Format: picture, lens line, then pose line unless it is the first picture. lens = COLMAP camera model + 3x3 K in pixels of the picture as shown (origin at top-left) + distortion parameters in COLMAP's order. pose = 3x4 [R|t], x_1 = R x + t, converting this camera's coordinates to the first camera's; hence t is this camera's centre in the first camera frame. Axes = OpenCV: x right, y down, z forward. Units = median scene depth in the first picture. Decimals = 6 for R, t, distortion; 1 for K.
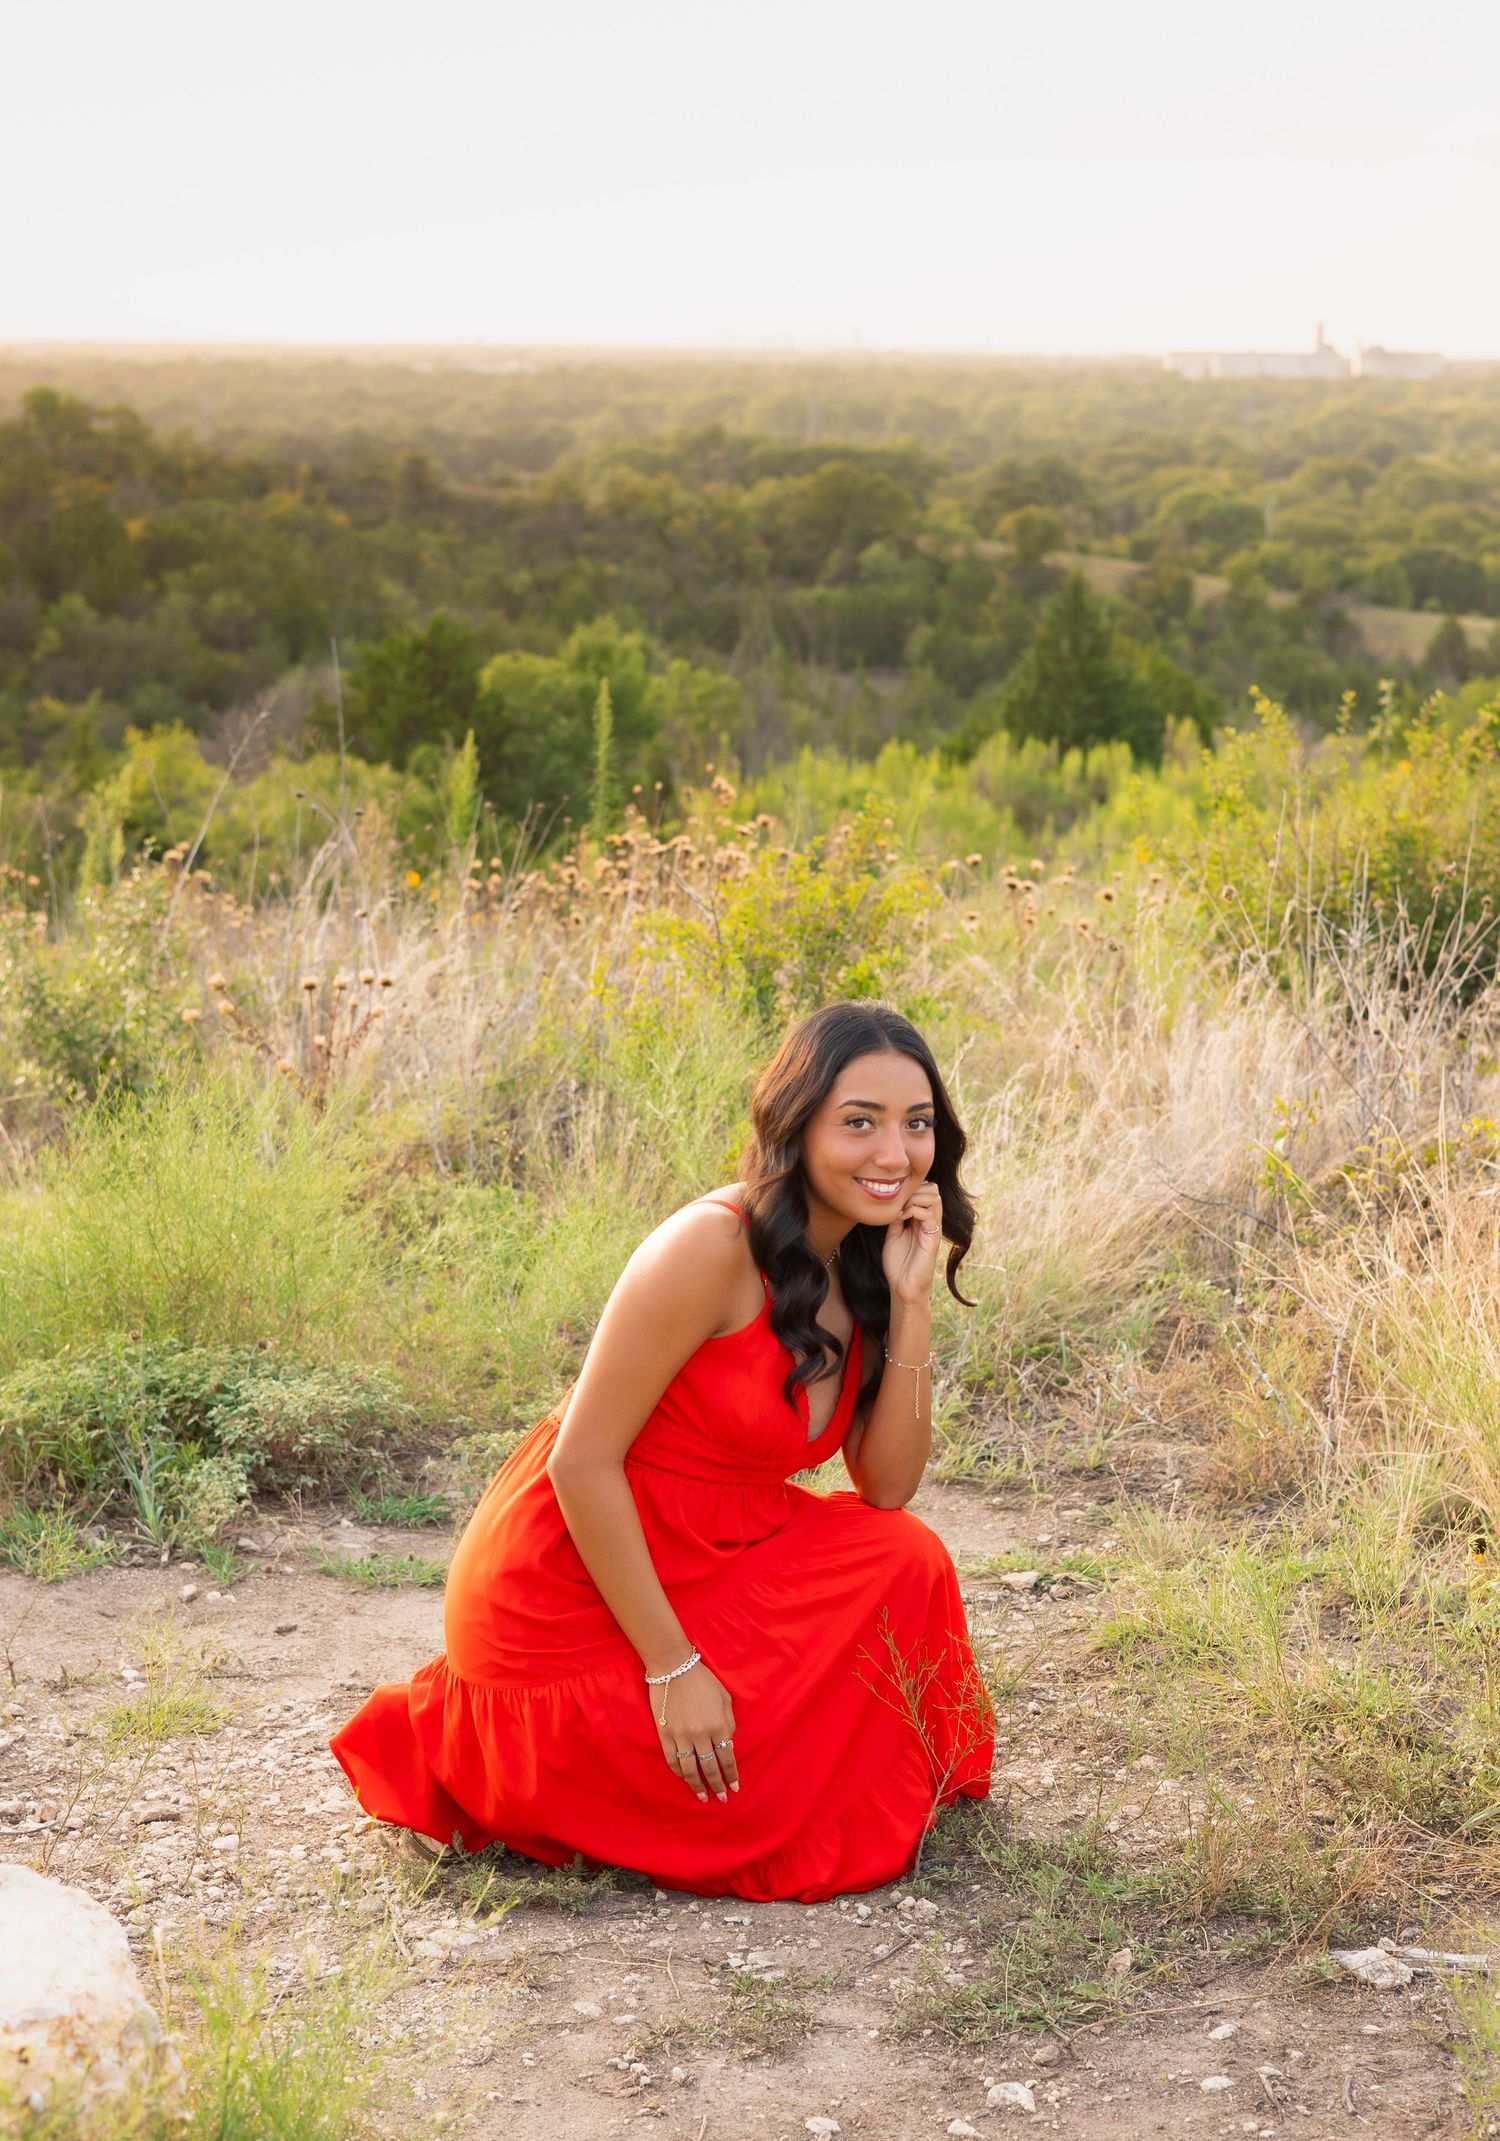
lens RADIAL K [[3684.8, 0, 751.9], [0, 3684.8, 982.3], [0, 0, 1]] dist [-0.004764, 0.098980]
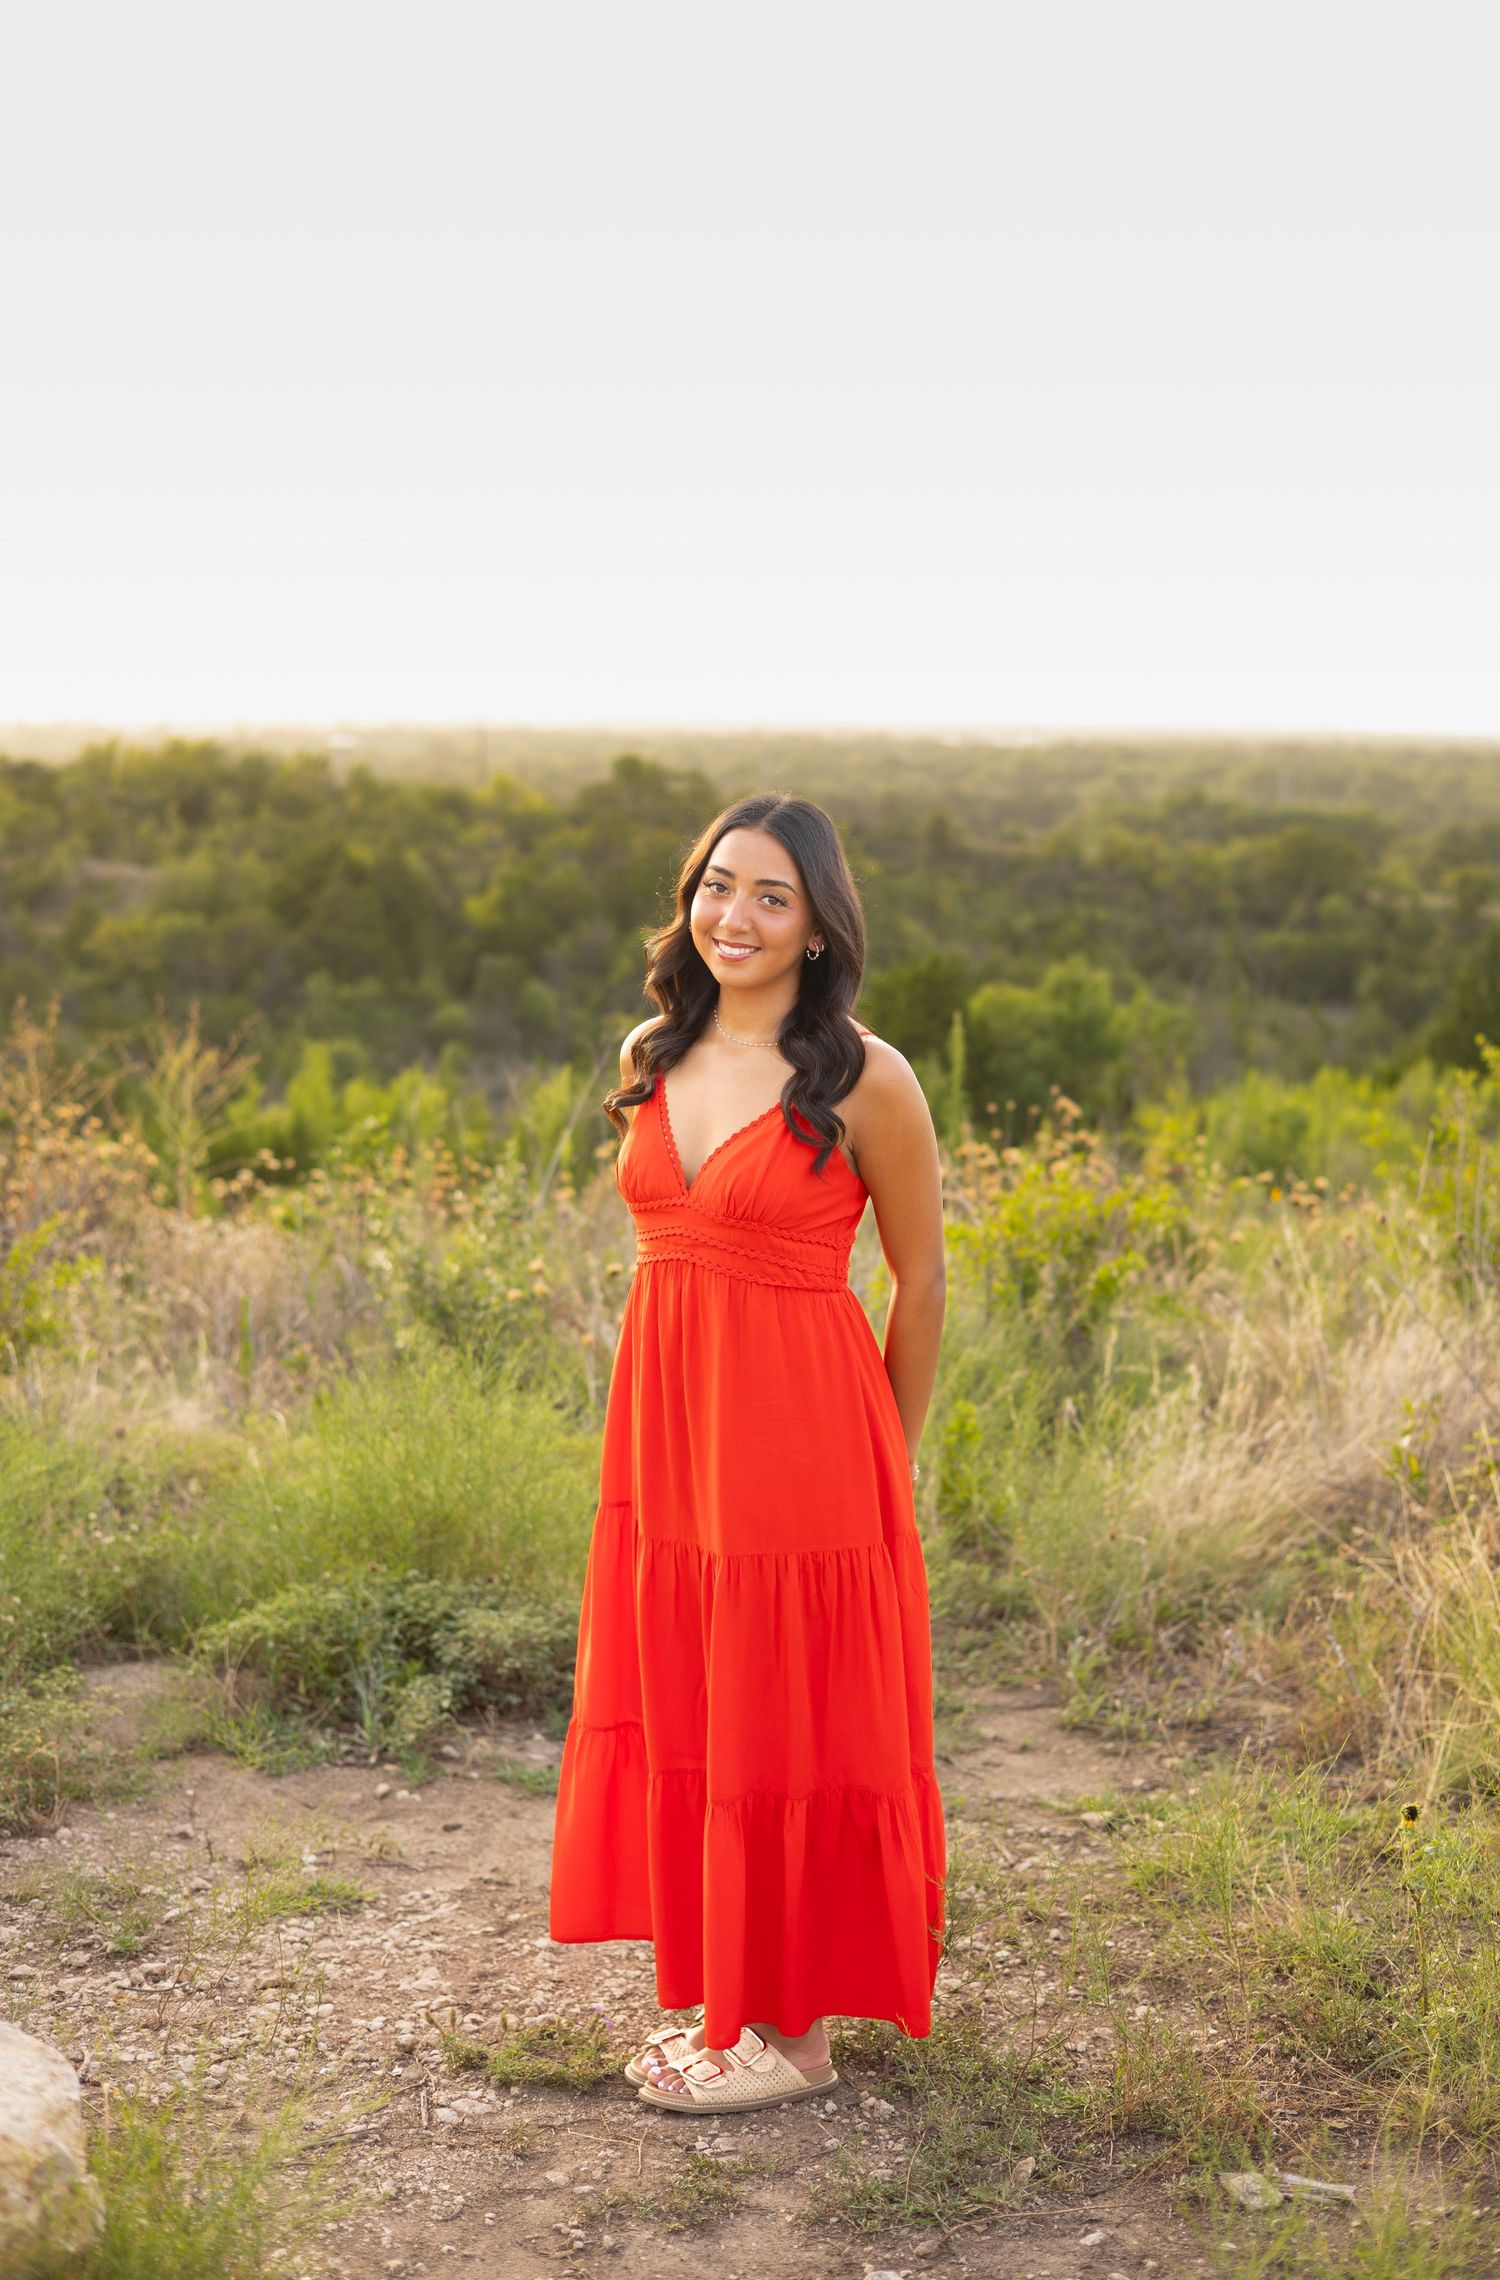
lens RADIAL K [[3166.8, 0, 823.4], [0, 3166.8, 1072.2], [0, 0, 1]] dist [0.015107, -0.013623]
pose [[0.989889, 0.022397, -0.140066, 0.120161], [-0.030809, 0.997831, -0.058180, -0.008325], [0.138459, 0.061907, 0.988431, 0.005735]]
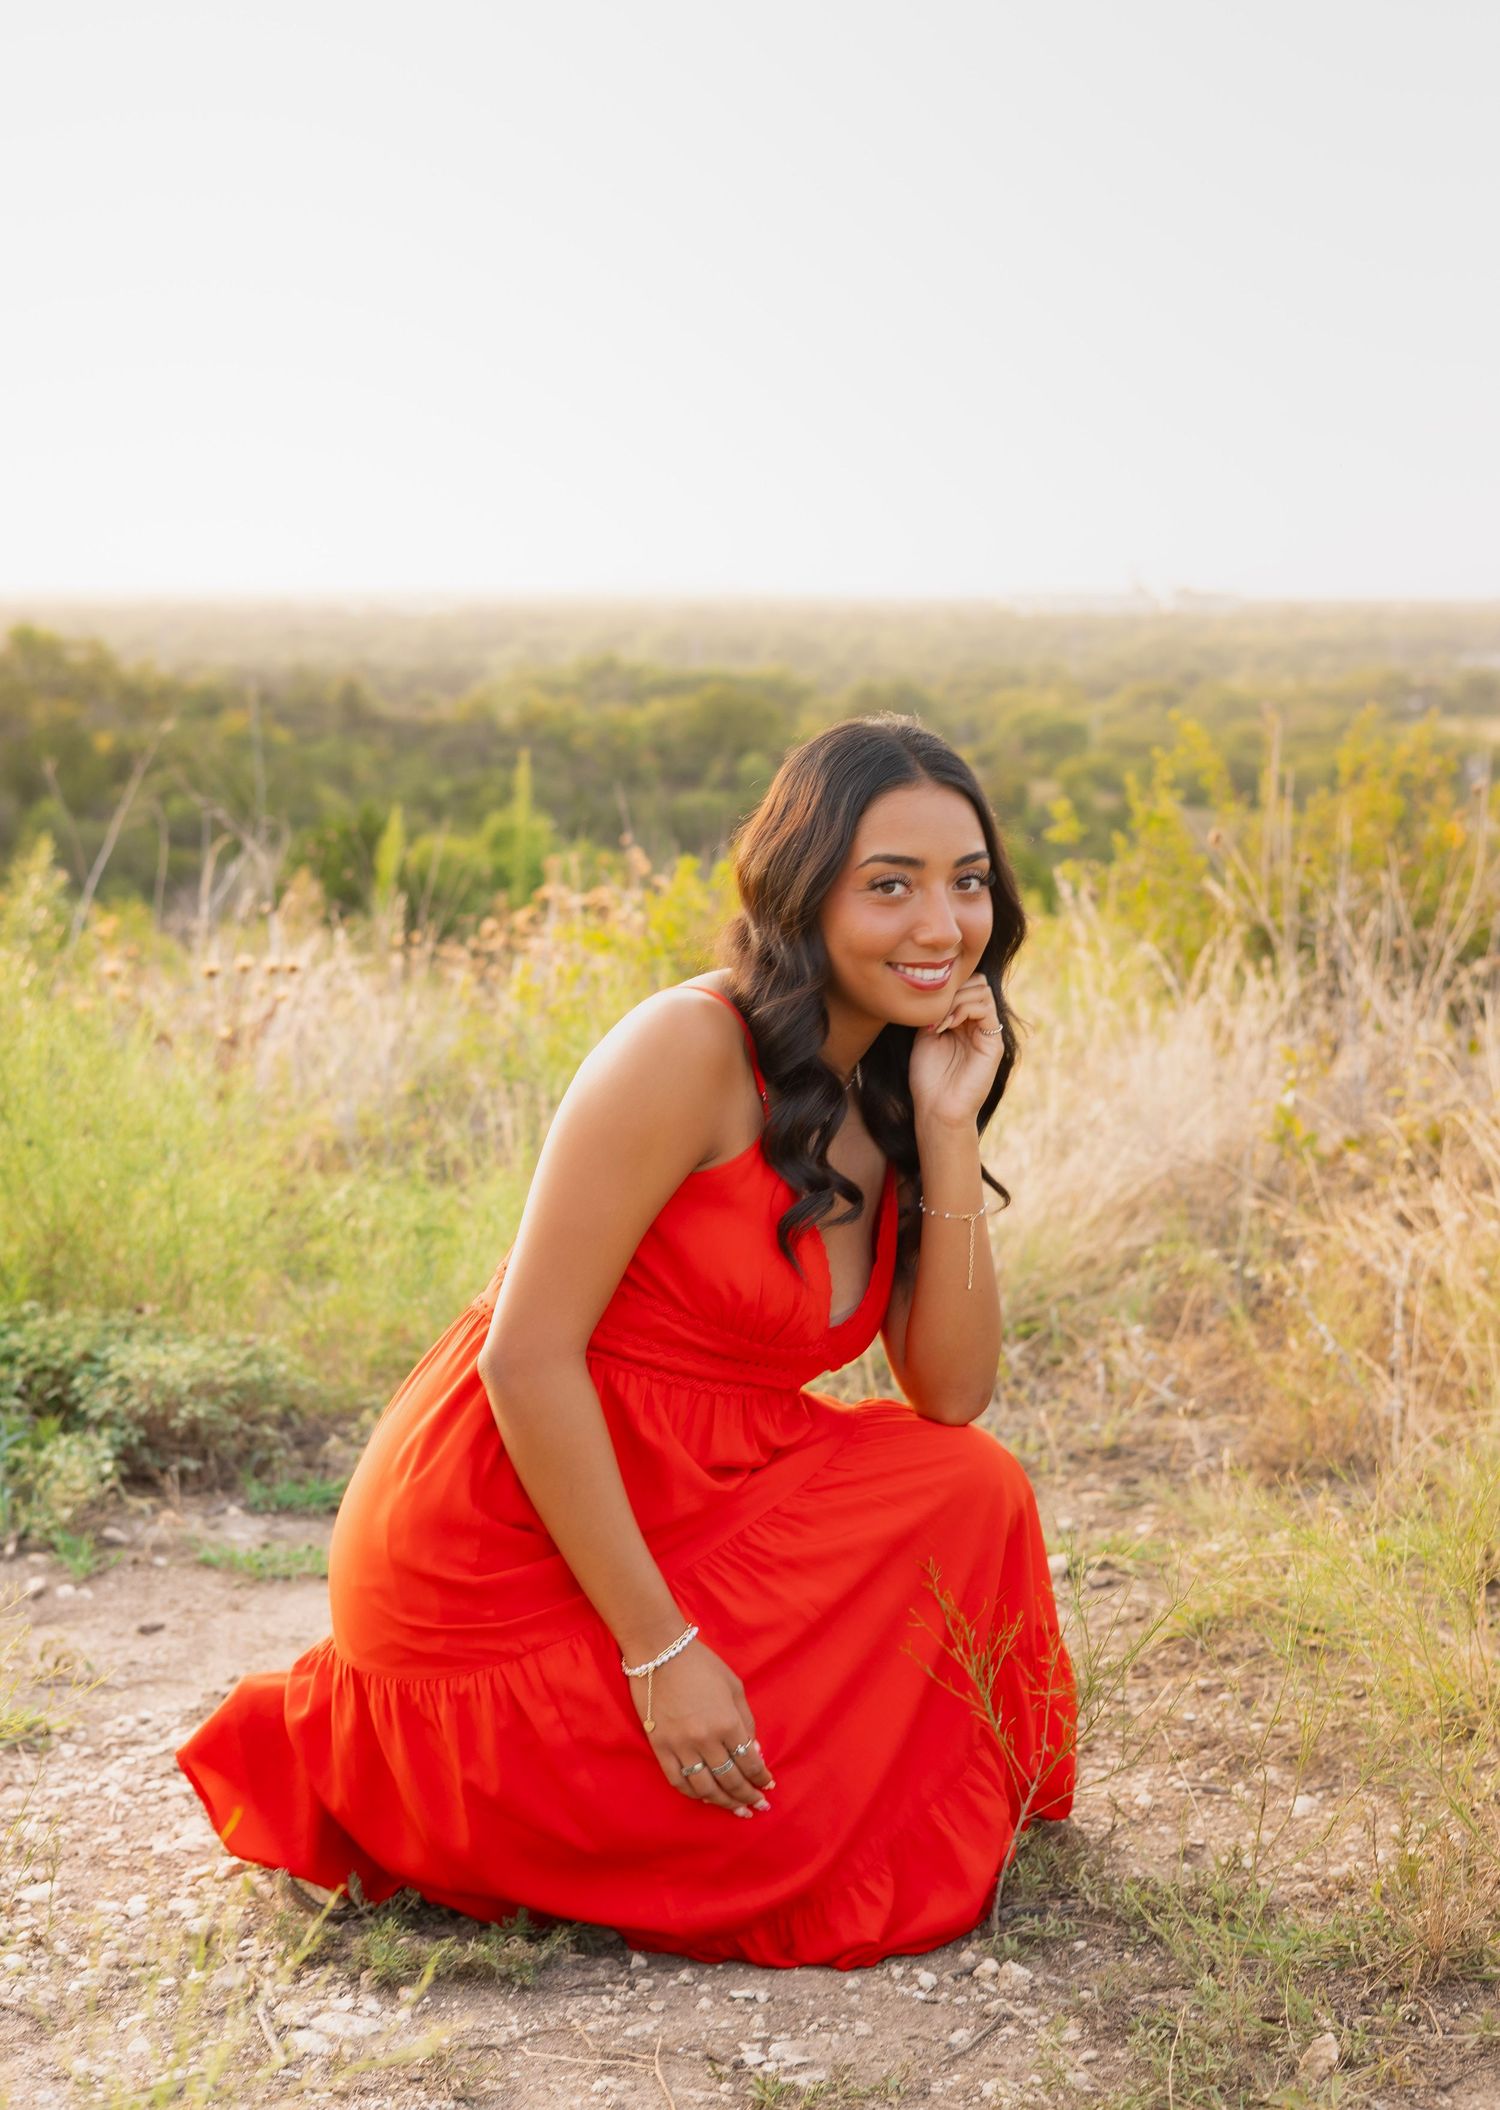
lens RADIAL K [[3104.6, 0, 665.6], [0, 3104.6, 1055.2], [0, 0, 1]] dist [0.006620, -0.007448]
pose [[0.999936, -0.007162, 0.008703, -0.017980], [0.007478, 0.999297, -0.036750, 0.072567], [-0.008433, 0.036813, 0.999287, 0.300544]]
